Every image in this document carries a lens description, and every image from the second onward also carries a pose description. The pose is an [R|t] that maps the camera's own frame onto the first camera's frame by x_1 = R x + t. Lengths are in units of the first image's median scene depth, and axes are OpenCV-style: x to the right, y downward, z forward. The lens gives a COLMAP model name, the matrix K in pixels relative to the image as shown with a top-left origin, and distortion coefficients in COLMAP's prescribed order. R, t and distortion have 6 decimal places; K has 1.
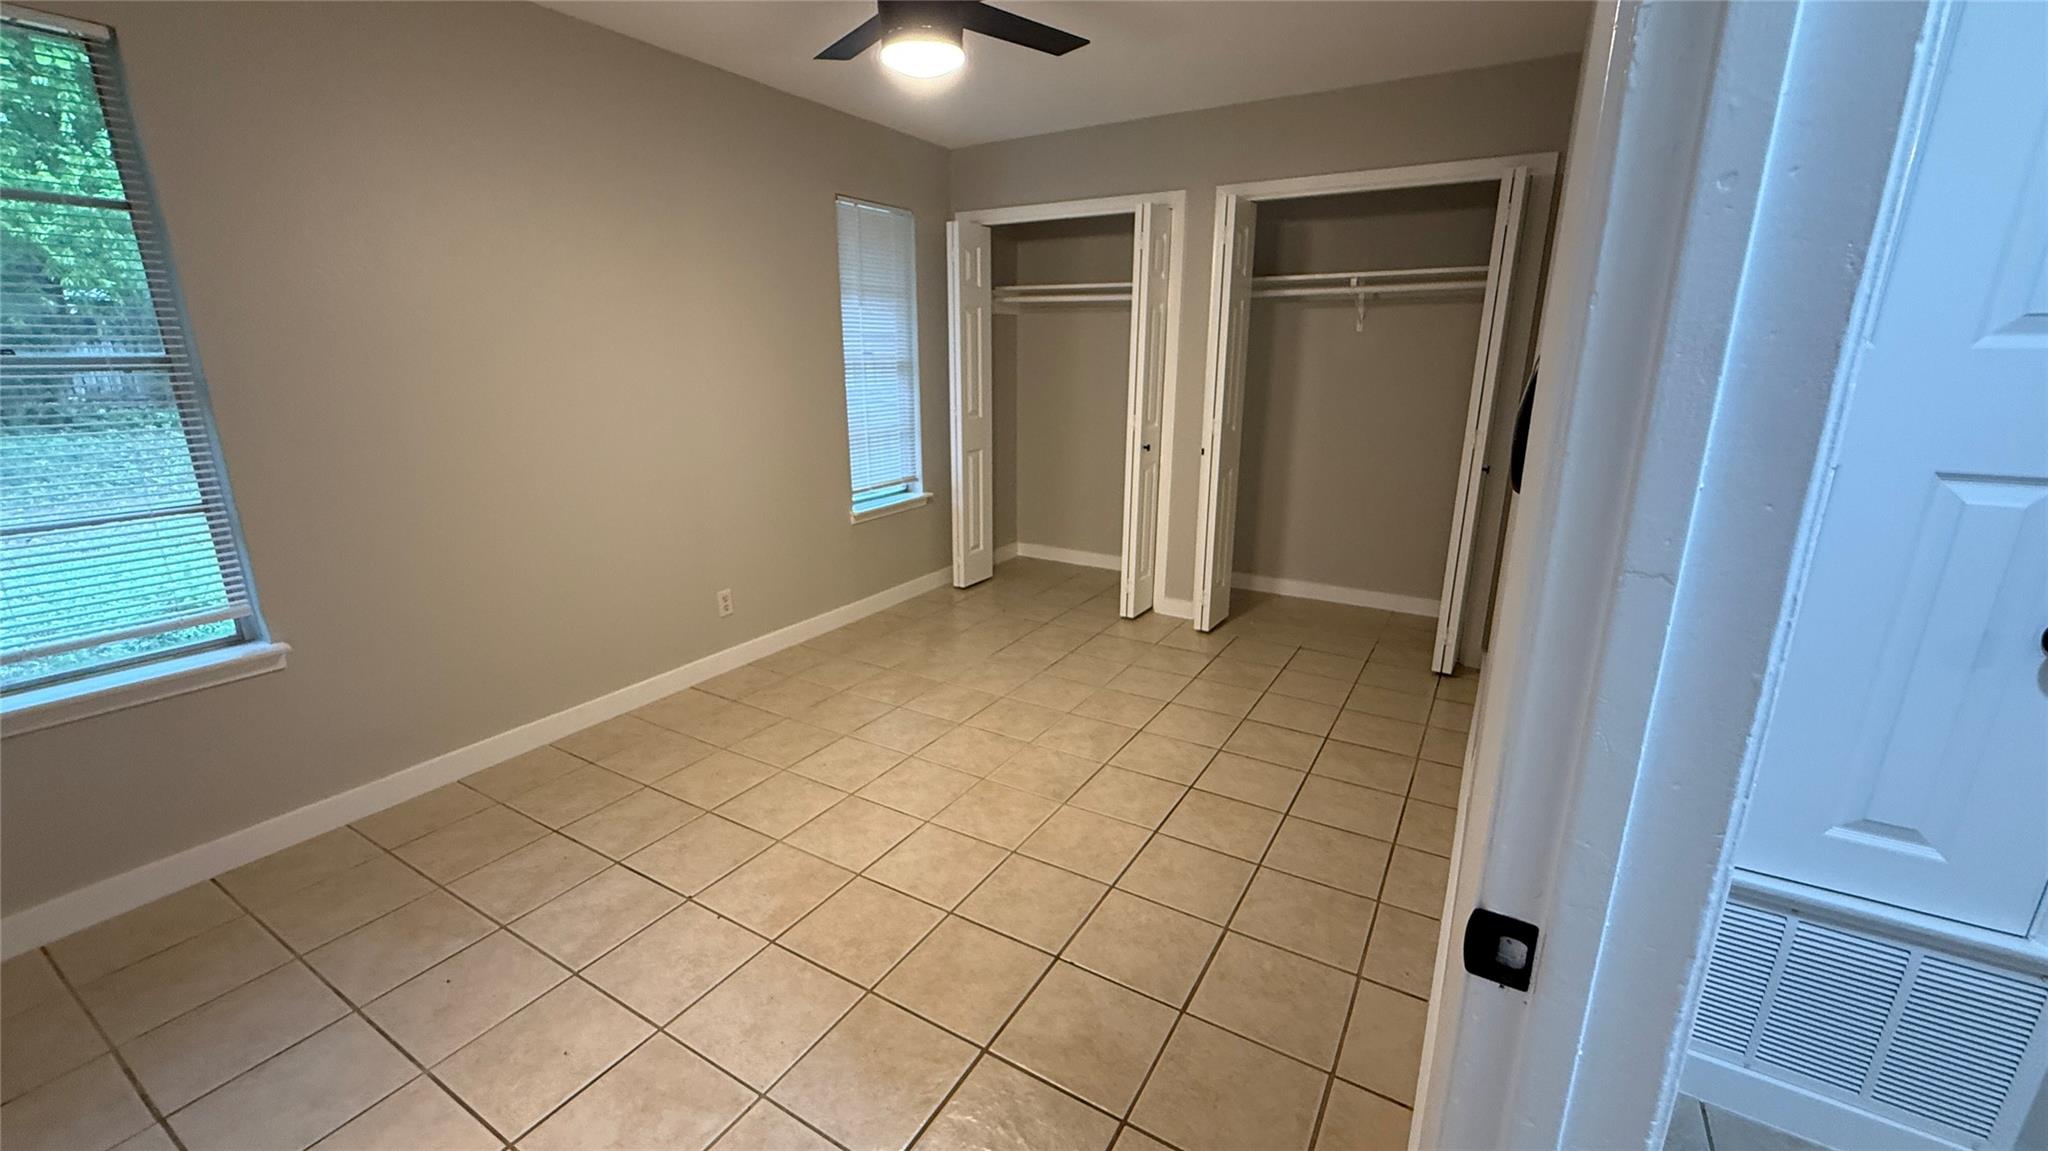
lens RADIAL K [[814.4, 0, 1018.7], [0, 814.4, 571.0], [0, 0, 1]] dist [0.000265, -0.000524]
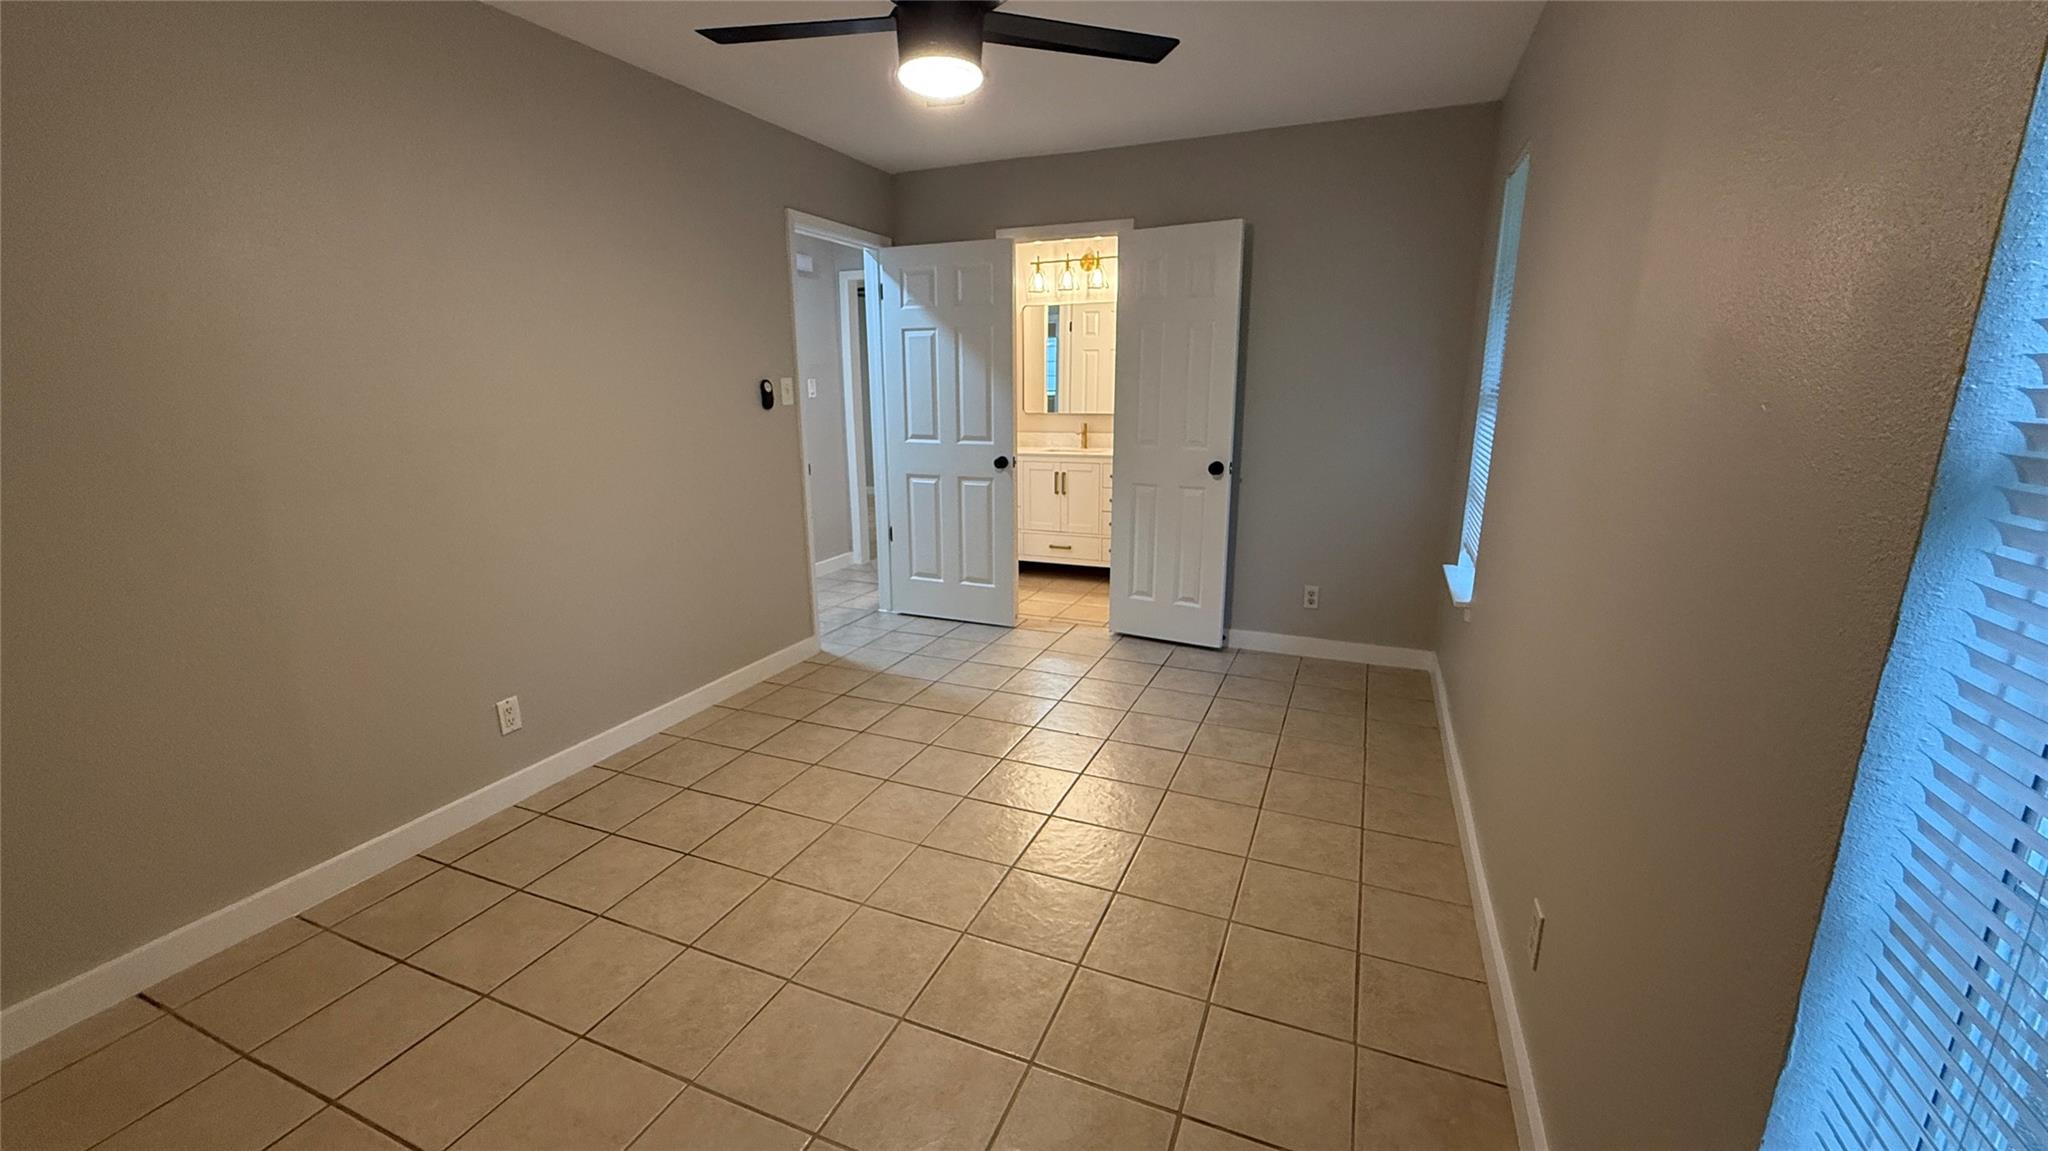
lens RADIAL K [[814.4, 0, 1022.4], [0, 814.4, 577.5], [0, 0, 1]] dist [0.000265, -0.000524]
pose [[-0.989560, 0.042245, -0.137792, -0.048141], [-0.028546, 0.879683, 0.474704, -0.473831], [0.141267, 0.473681, -0.869293, 1.792474]]
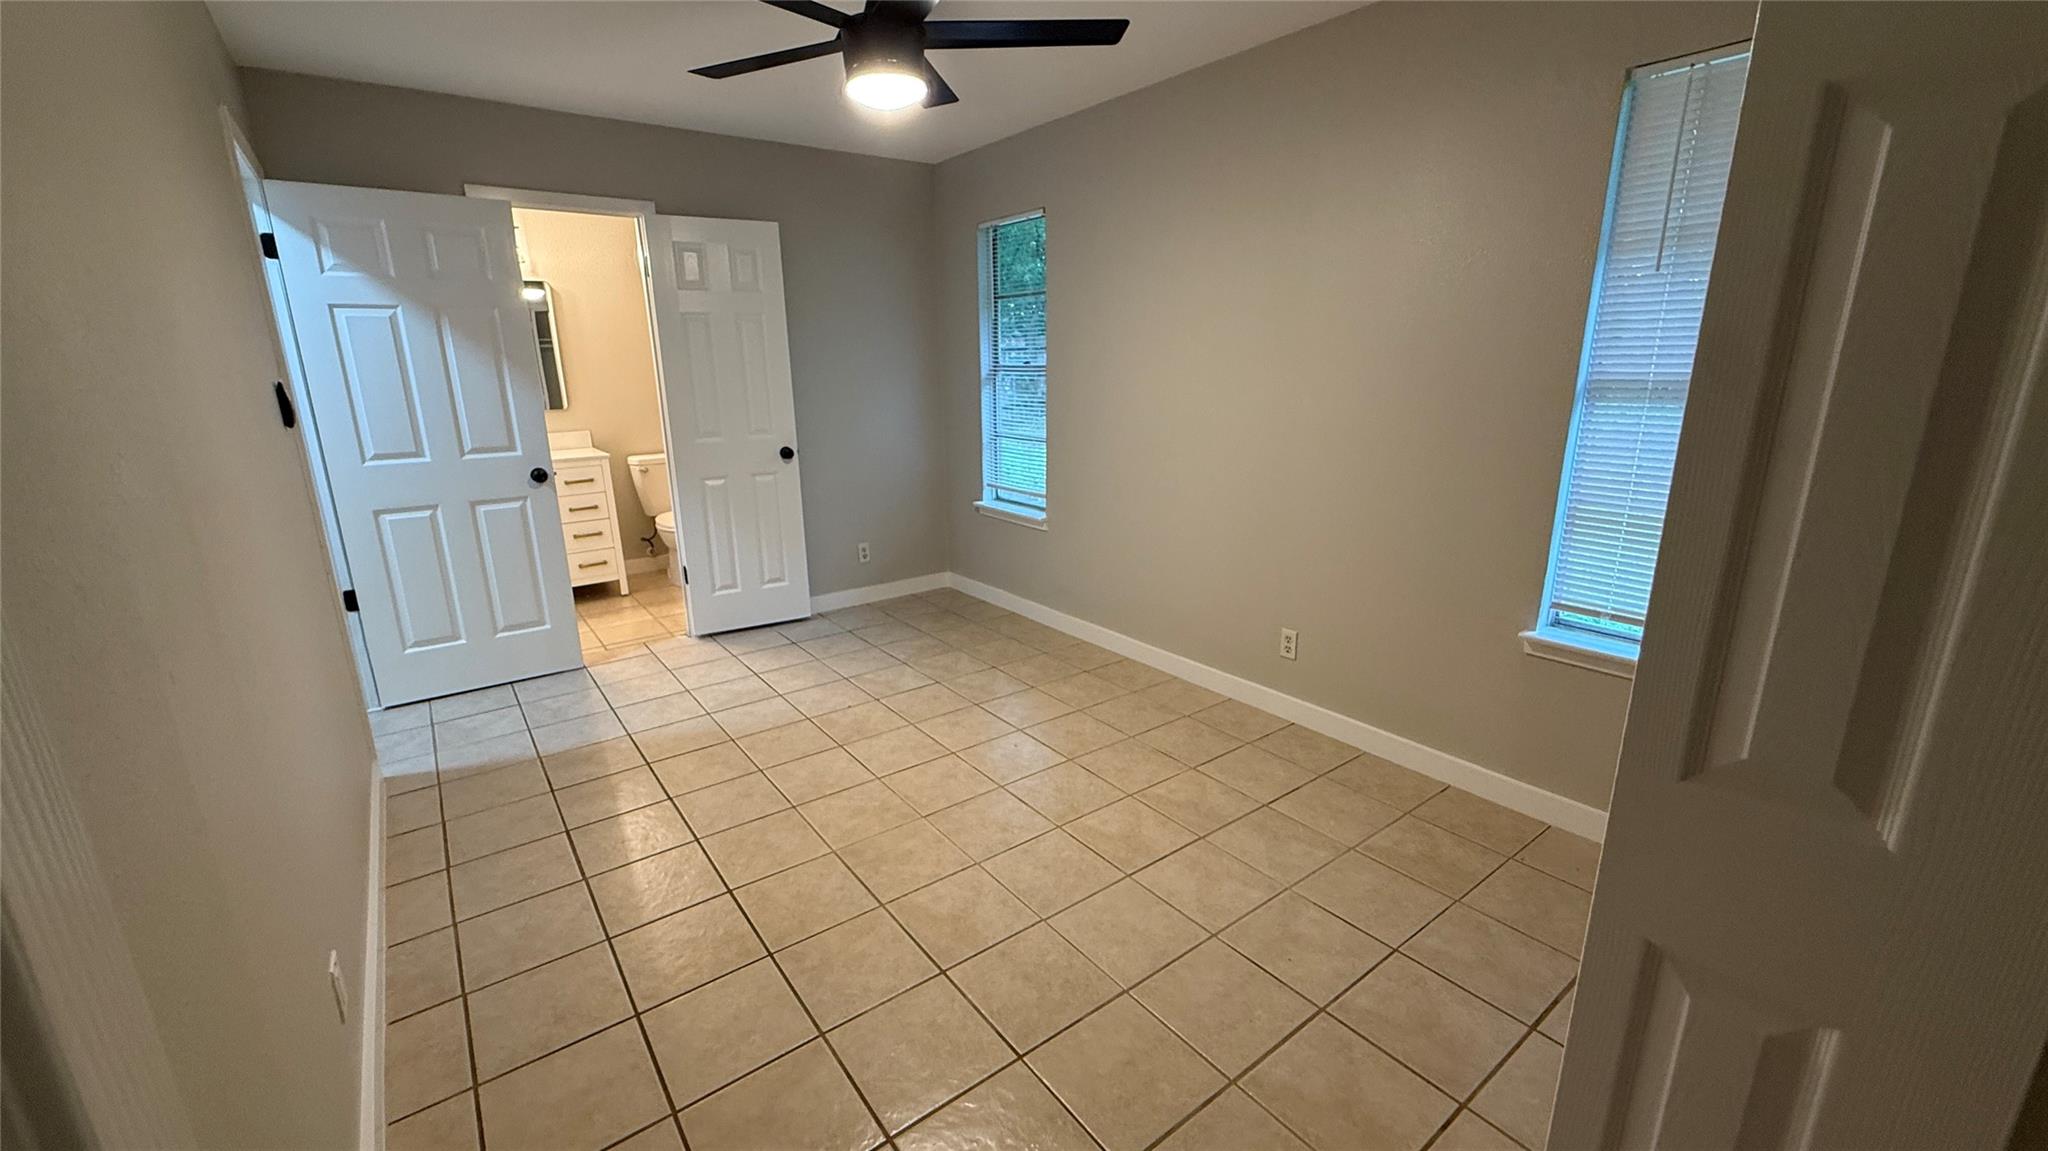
lens RADIAL K [[814.4, 0, 1018.8], [0, 814.4, 574.2], [0, 0, 1]] dist [0.000265, -0.000524]
pose [[-0.374544, 0.247176, -0.893656, 0.753036], [-0.224745, 0.910869, 0.346131, -0.388306], [0.899559, 0.330486, -0.285609, 1.378770]]
